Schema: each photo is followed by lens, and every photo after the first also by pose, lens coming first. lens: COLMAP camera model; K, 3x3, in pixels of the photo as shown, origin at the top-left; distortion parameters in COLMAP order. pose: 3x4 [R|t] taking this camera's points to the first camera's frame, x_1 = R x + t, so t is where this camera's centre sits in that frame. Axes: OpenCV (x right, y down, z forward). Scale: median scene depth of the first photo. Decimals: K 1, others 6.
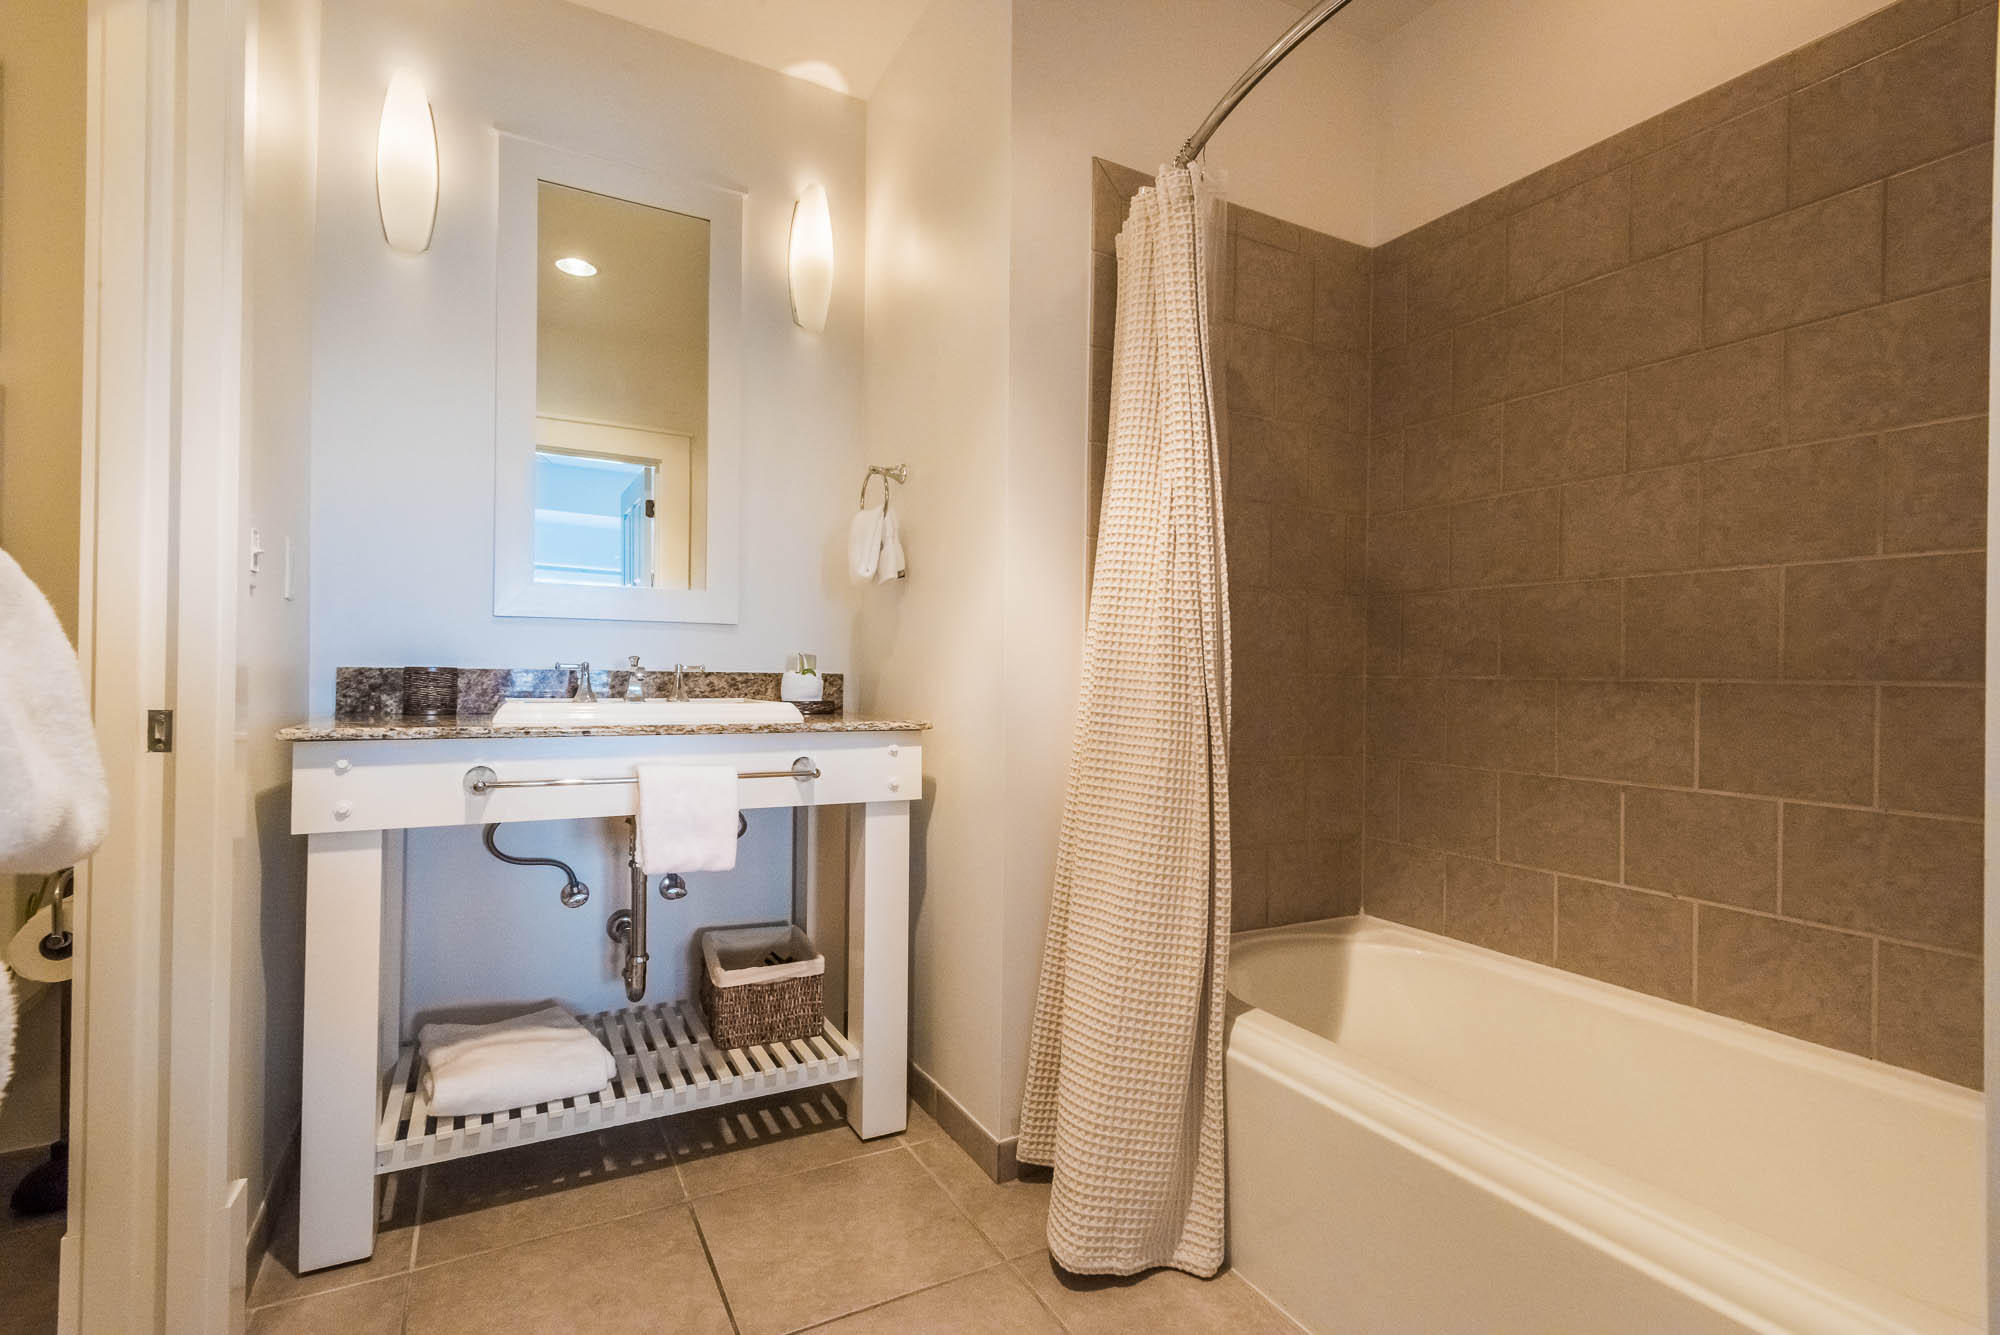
lens RADIAL K [[928.5, 0, 1000.1], [0, 928.5, 667.8], [0, 0, 1]] dist [0.014350, -0.002318]
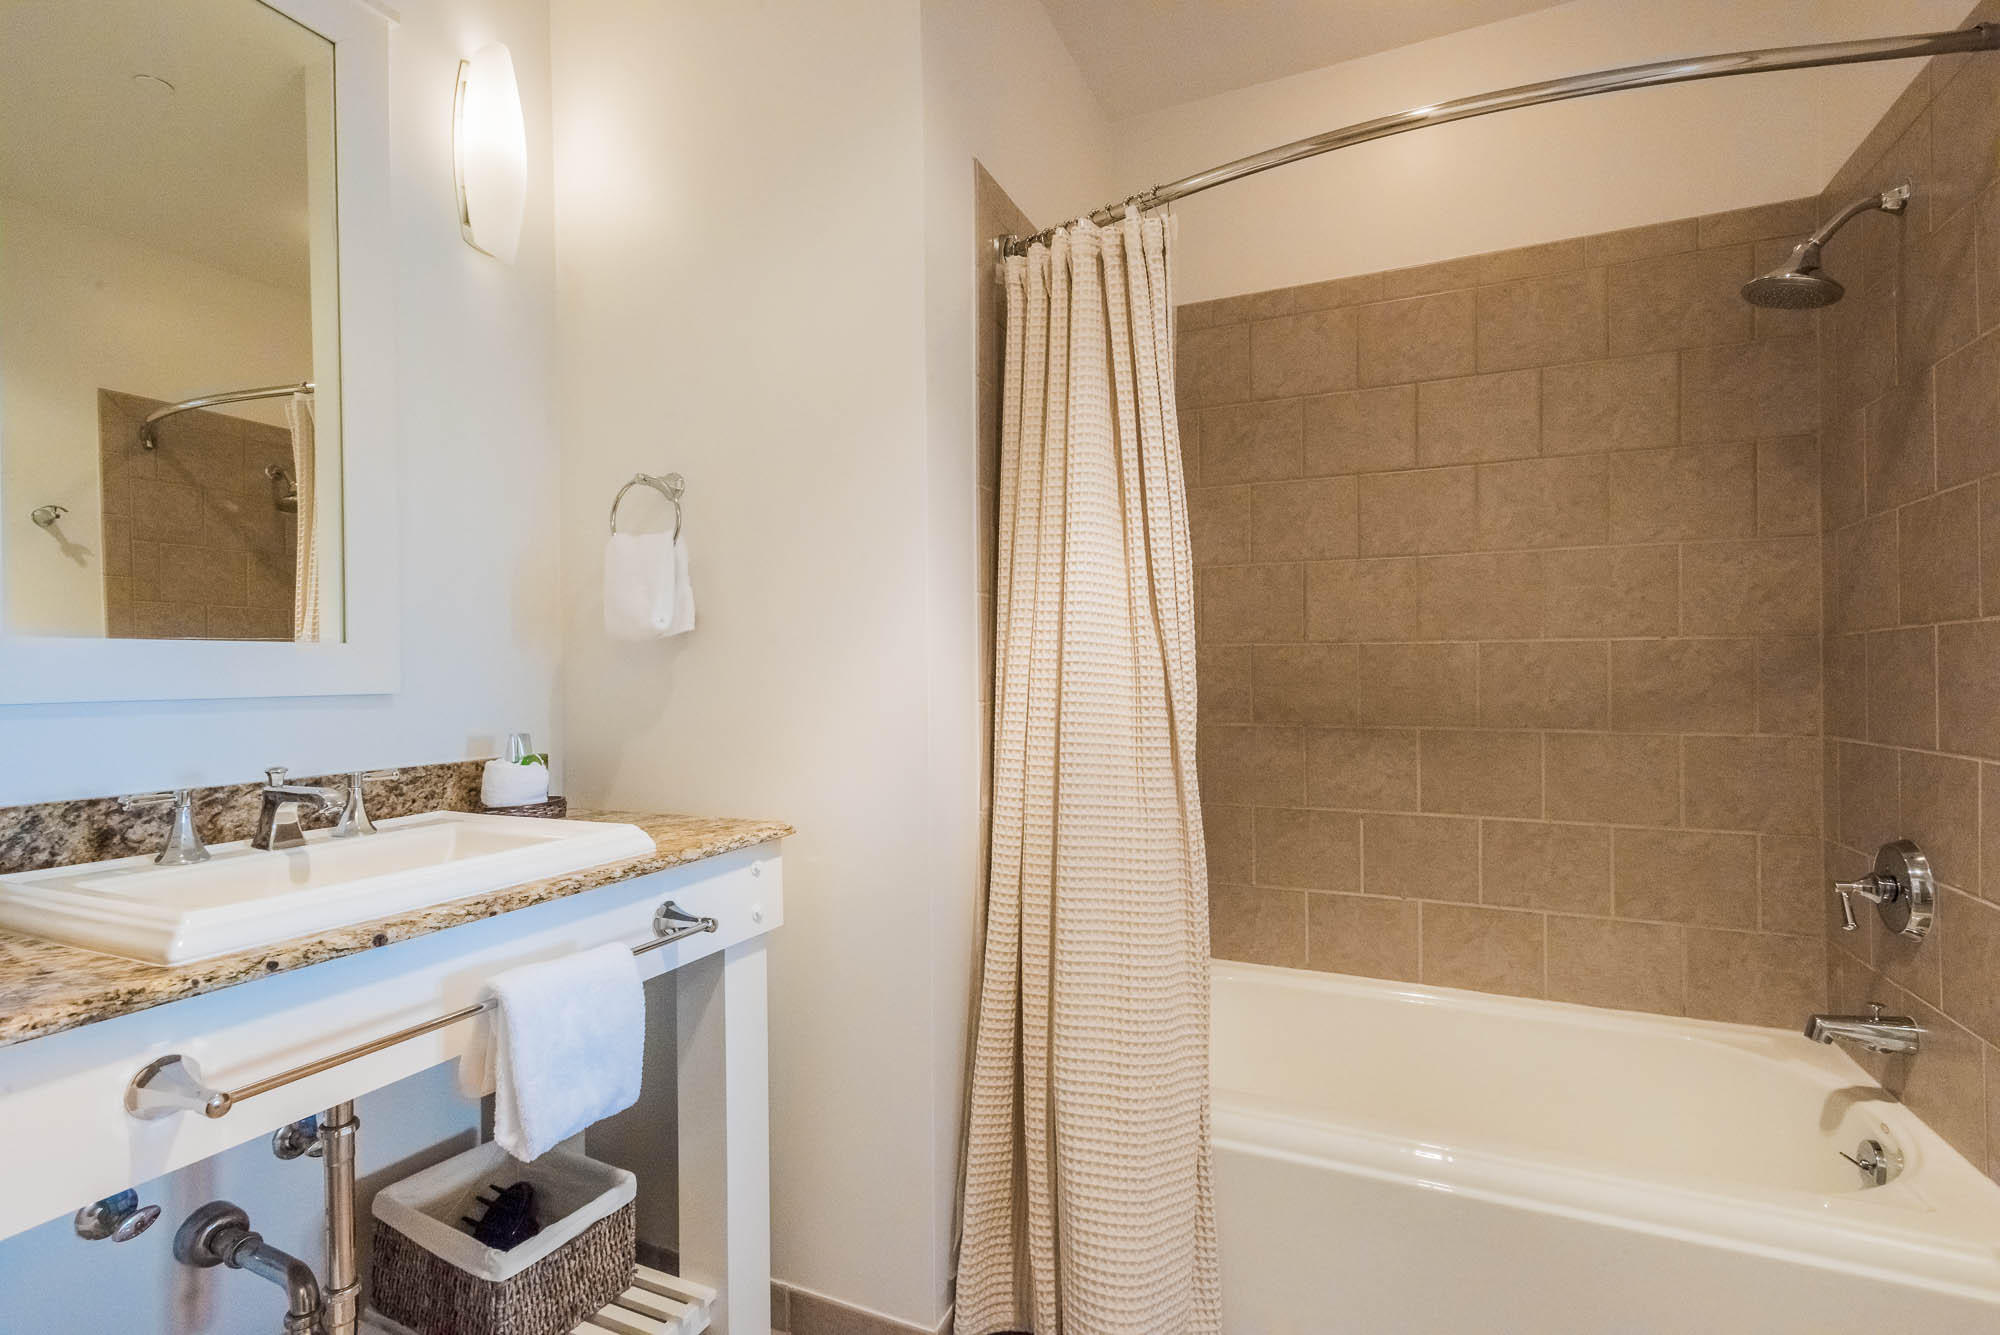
lens RADIAL K [[928.5, 0, 995.1], [0, 928.5, 667.7], [0, 0, 1]] dist [0.014350, -0.002318]
pose [[0.798244, -0.018821, 0.602040, -0.465827], [0.015645, 0.999822, 0.010512, -0.088347], [-0.602131, 0.001028, 0.798396, 0.324298]]
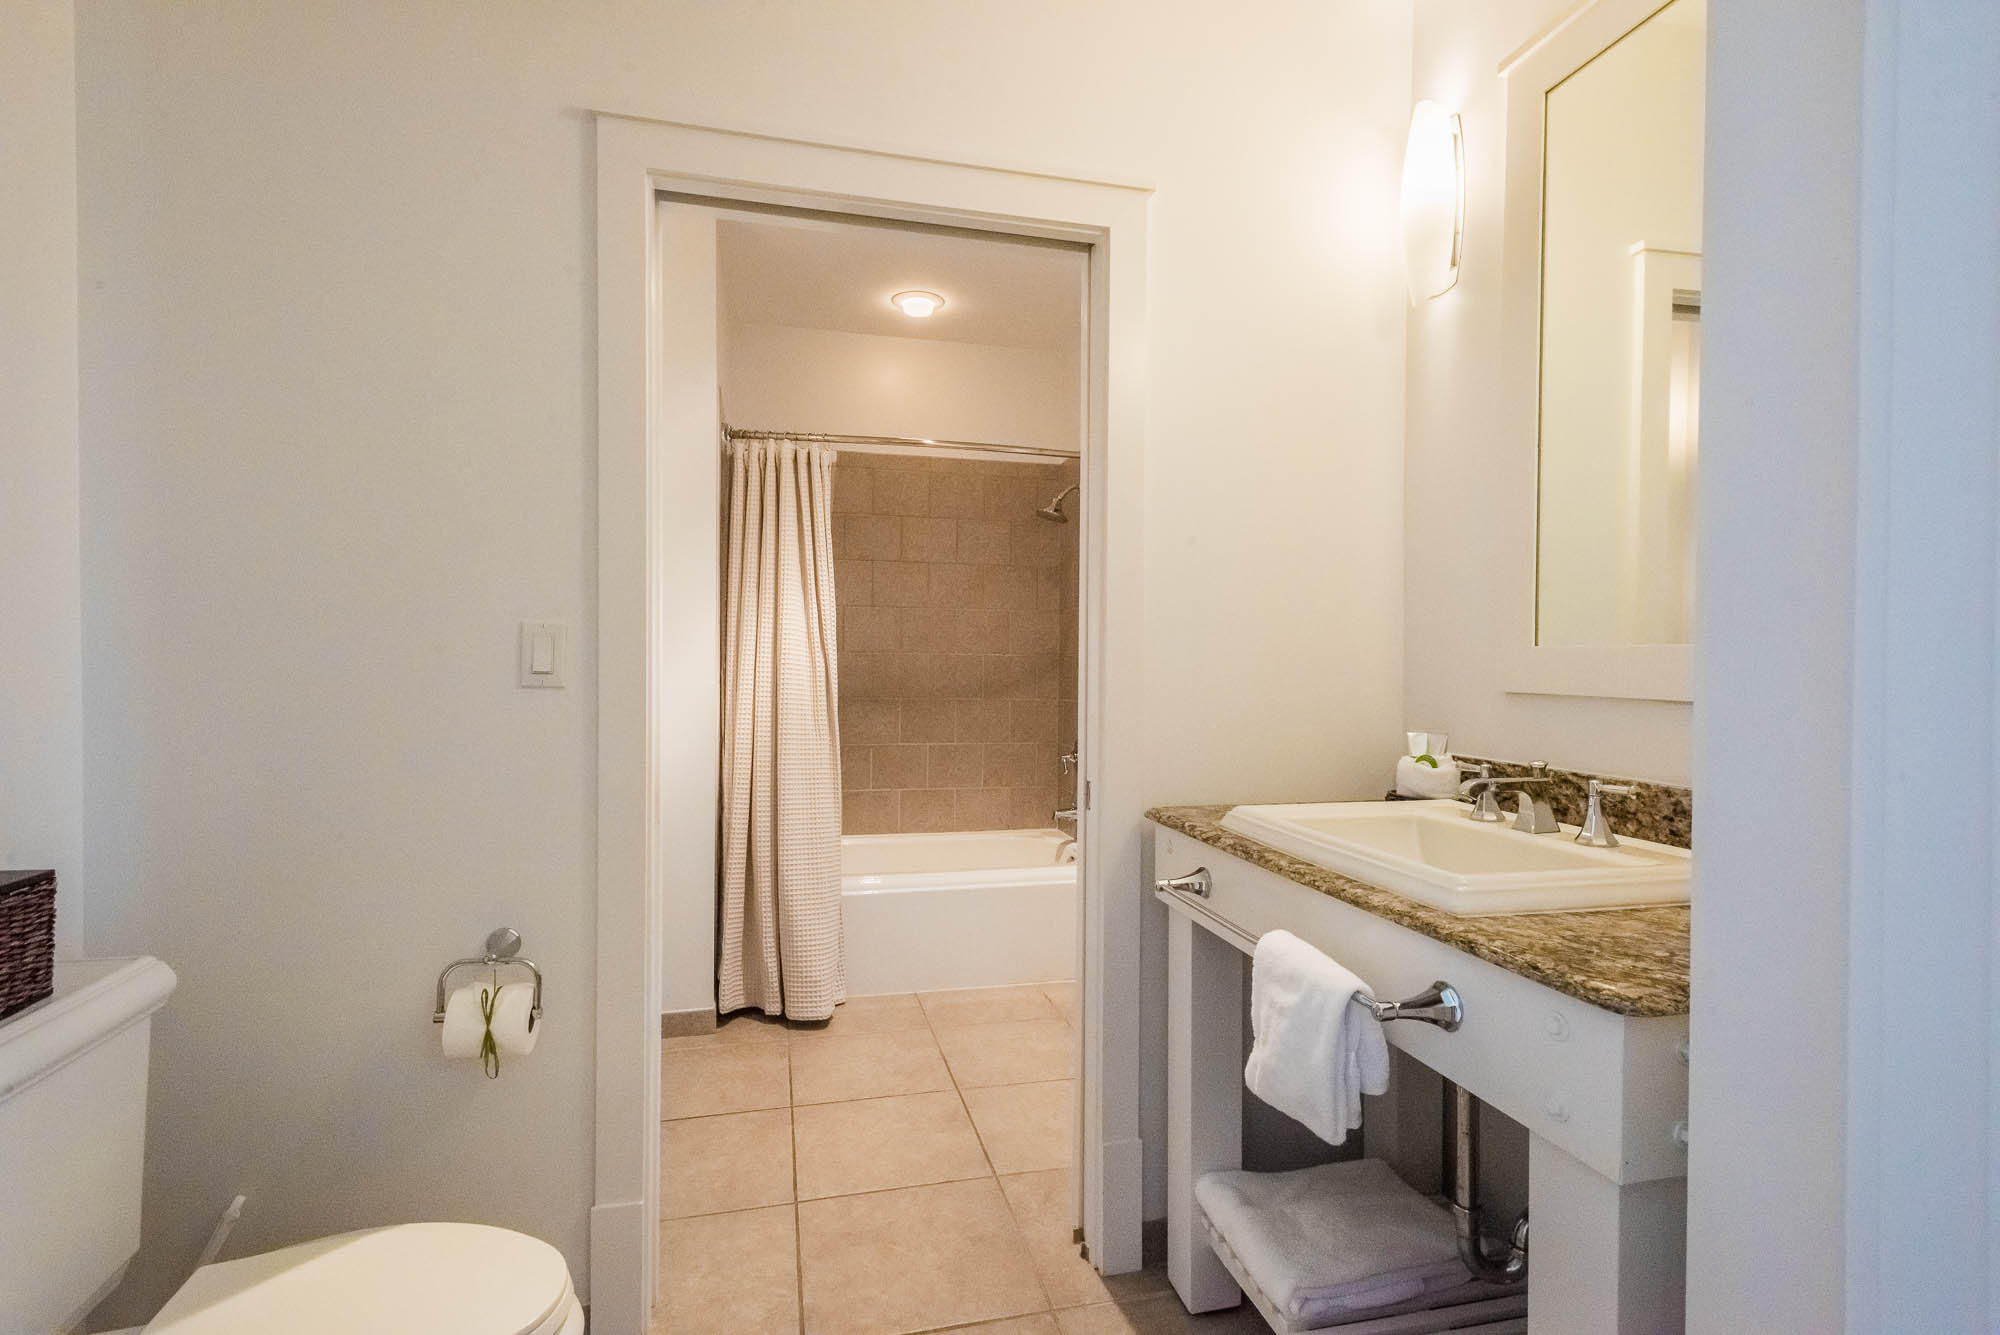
lens RADIAL K [[928.5, 0, 1000.3], [0, 928.5, 670.7], [0, 0, 1]] dist [0.014350, -0.002318]
pose [[0.259118, -0.009544, 0.965799, -1.464671], [-0.010363, 0.999866, 0.012661, -0.089282], [-0.965790, -0.013289, 0.258984, 0.125671]]
